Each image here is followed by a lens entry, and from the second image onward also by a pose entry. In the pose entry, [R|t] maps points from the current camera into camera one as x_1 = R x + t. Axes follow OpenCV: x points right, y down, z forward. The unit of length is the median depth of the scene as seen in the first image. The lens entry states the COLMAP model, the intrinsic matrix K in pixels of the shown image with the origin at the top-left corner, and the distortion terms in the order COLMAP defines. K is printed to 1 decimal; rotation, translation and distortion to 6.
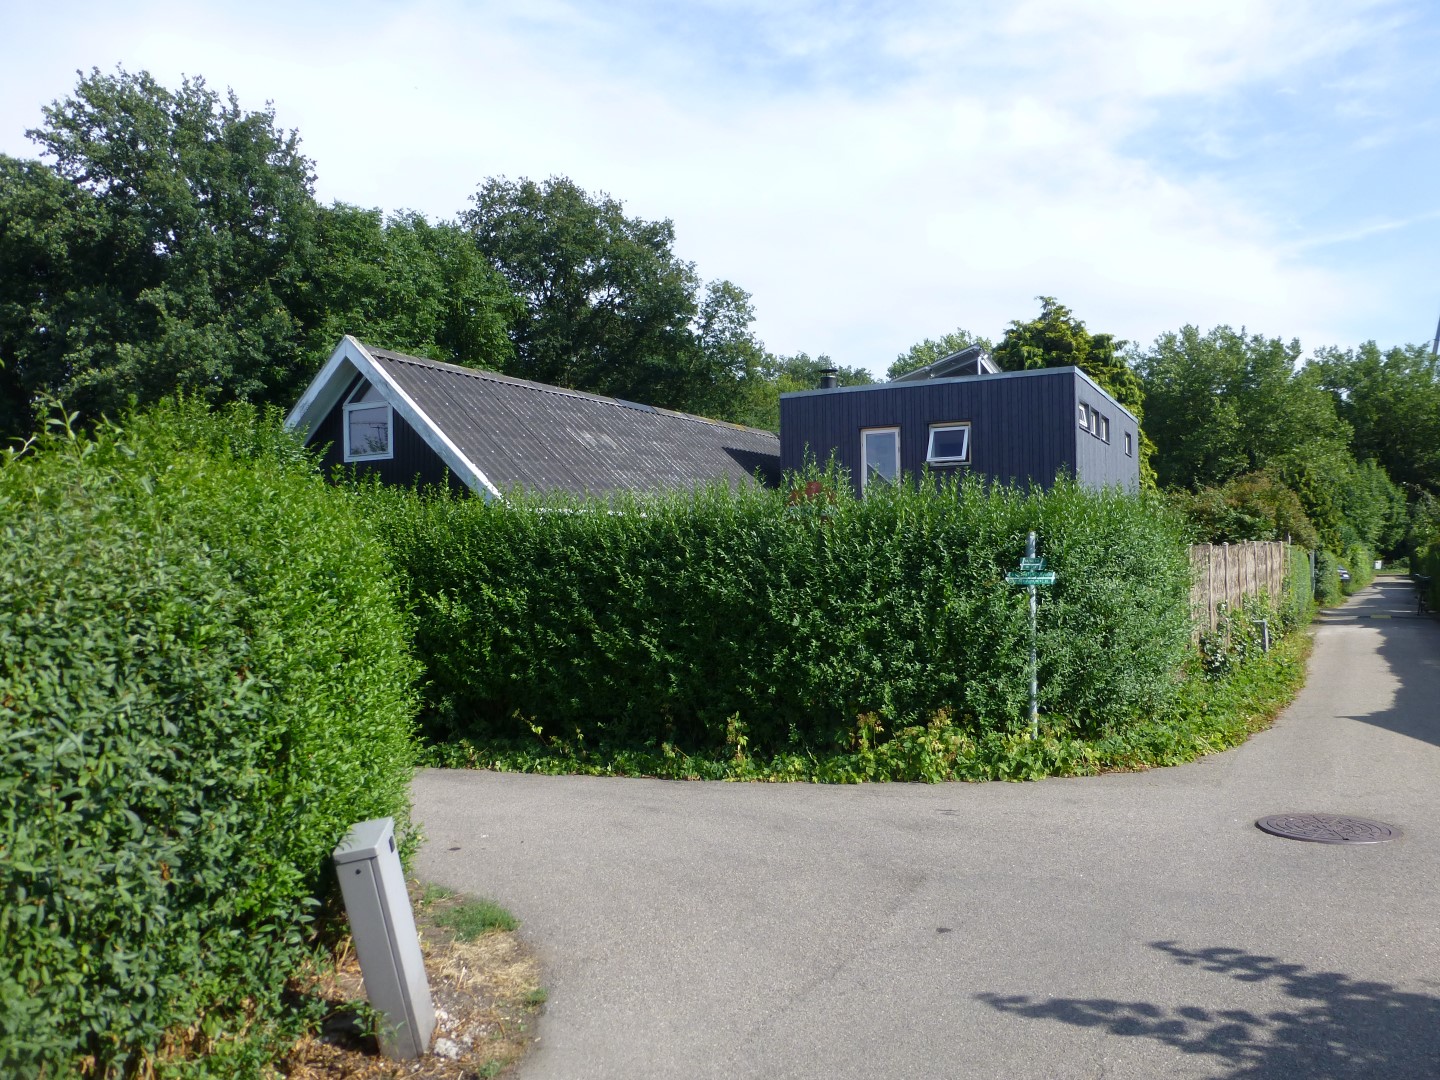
lens RADIAL K [[1037.0, 0, 718.5], [0, 1037.0, 546.0], [0, 0, 1]] dist [-0.015738, -0.012118]
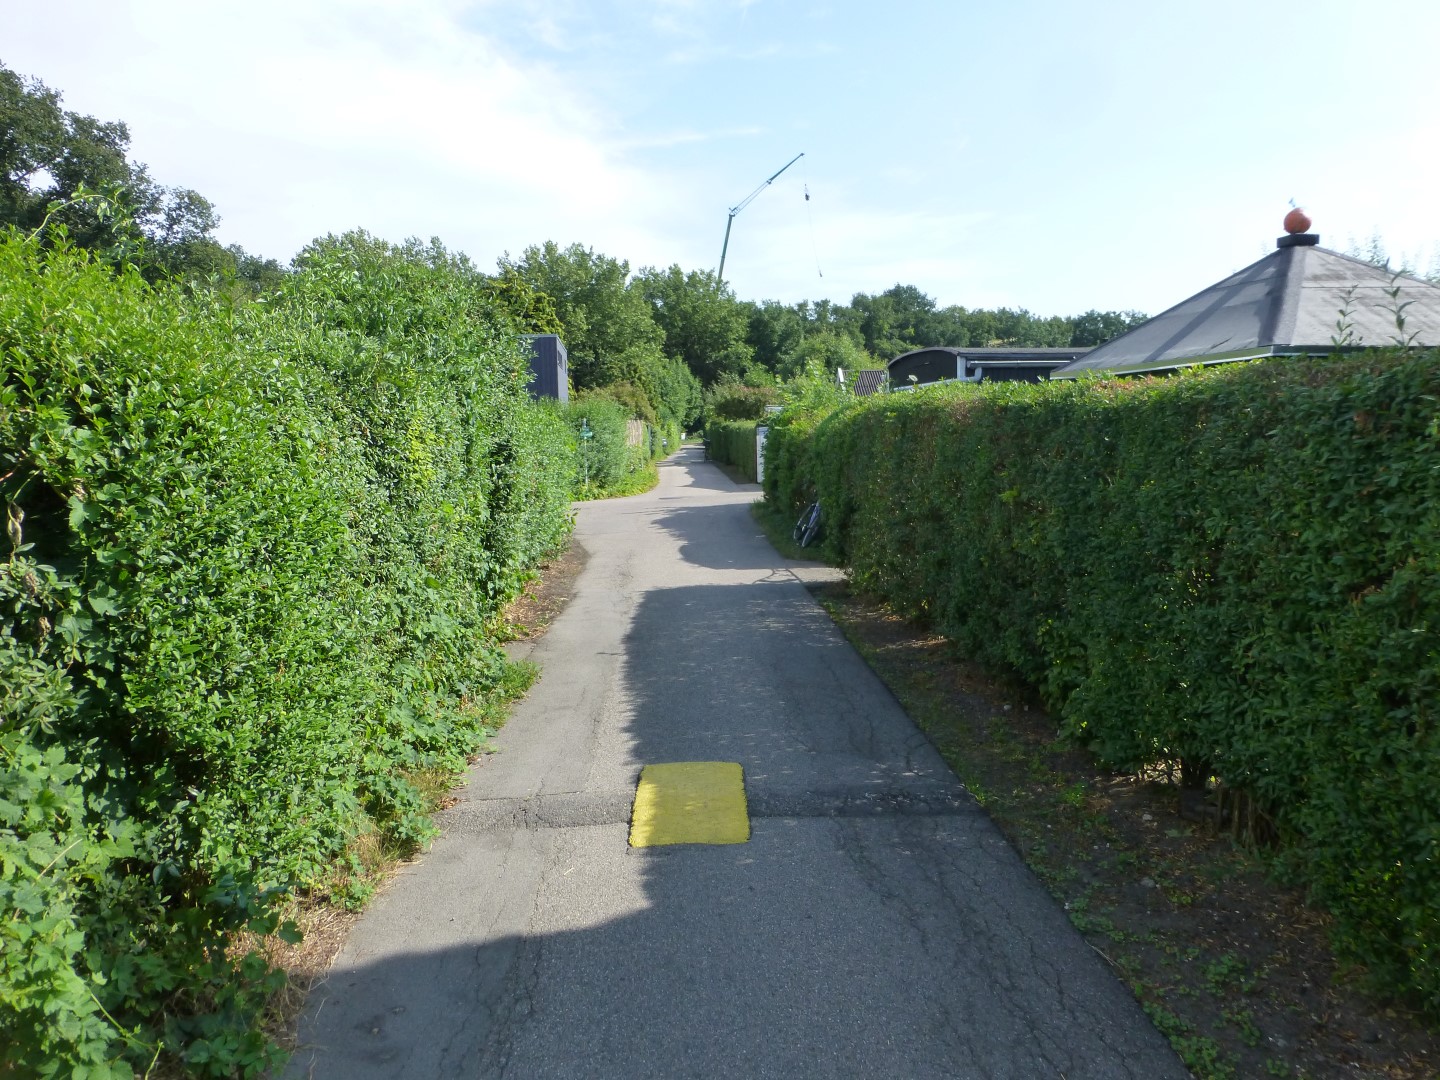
lens RADIAL K [[1037.0, 0, 721.2], [0, 1037.0, 541.6], [0, 0, 1]] dist [-0.015738, -0.012118]
pose [[0.821014, -0.070534, 0.566535, -0.107277], [0.006357, 0.993407, 0.114468, 0.000002], [-0.570873, -0.090378, 0.816049, -0.165217]]
